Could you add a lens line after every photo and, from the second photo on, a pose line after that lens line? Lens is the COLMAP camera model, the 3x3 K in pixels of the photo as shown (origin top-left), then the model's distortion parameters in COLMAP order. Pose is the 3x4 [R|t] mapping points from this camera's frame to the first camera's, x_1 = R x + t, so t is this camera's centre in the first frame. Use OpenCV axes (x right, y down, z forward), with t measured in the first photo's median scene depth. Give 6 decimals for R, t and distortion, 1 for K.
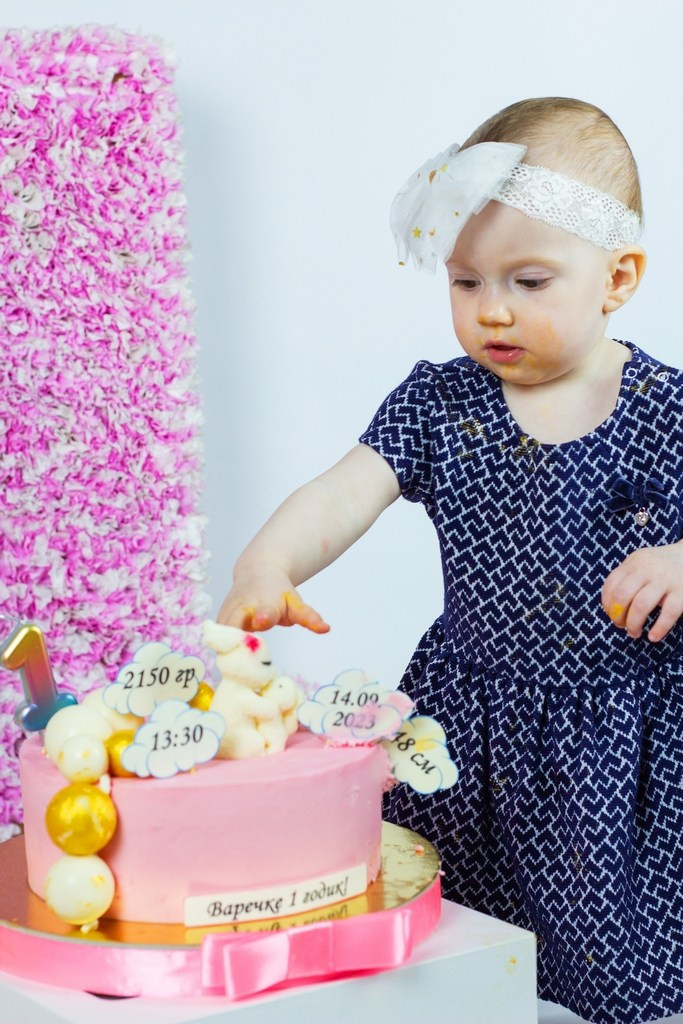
lens RADIAL K [[2608.3, 0, 382.0], [0, 2608.3, 515.5], [0, 0, 1]] dist [-0.069805, 0.000000]
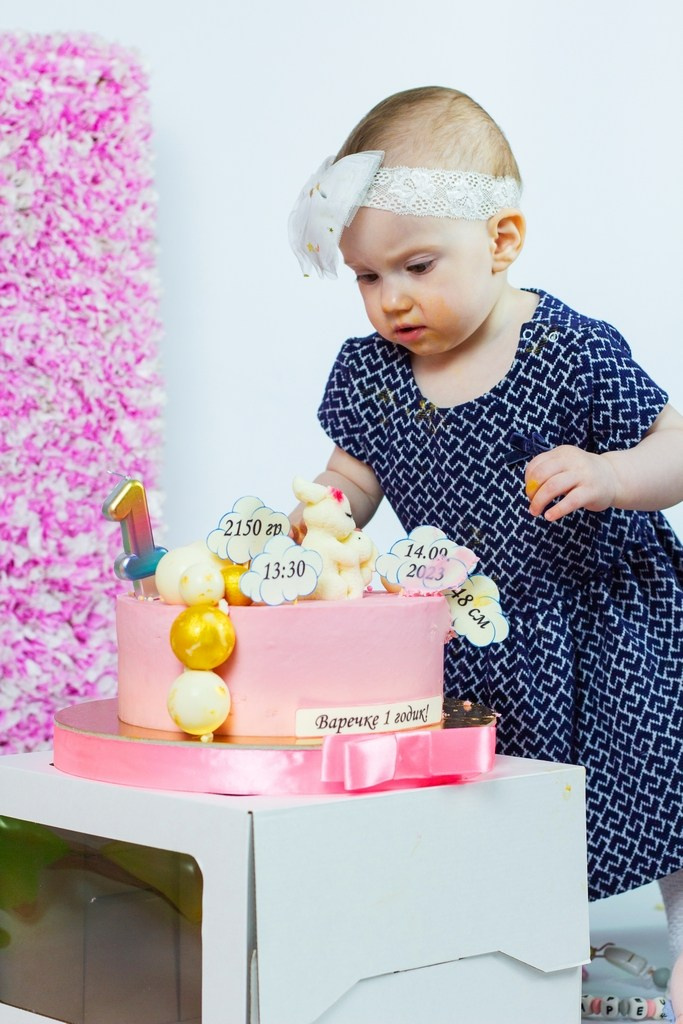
lens RADIAL K [[2608.3, 0, 441.0], [0, 2608.3, 471.5], [0, 0, 1]] dist [-0.069805, 0.000000]
pose [[0.984414, 0.023346, 0.174311, -0.148024], [-0.001233, 0.992041, -0.125908, 0.131129], [-0.175863, 0.123731, 0.976608, -0.067345]]
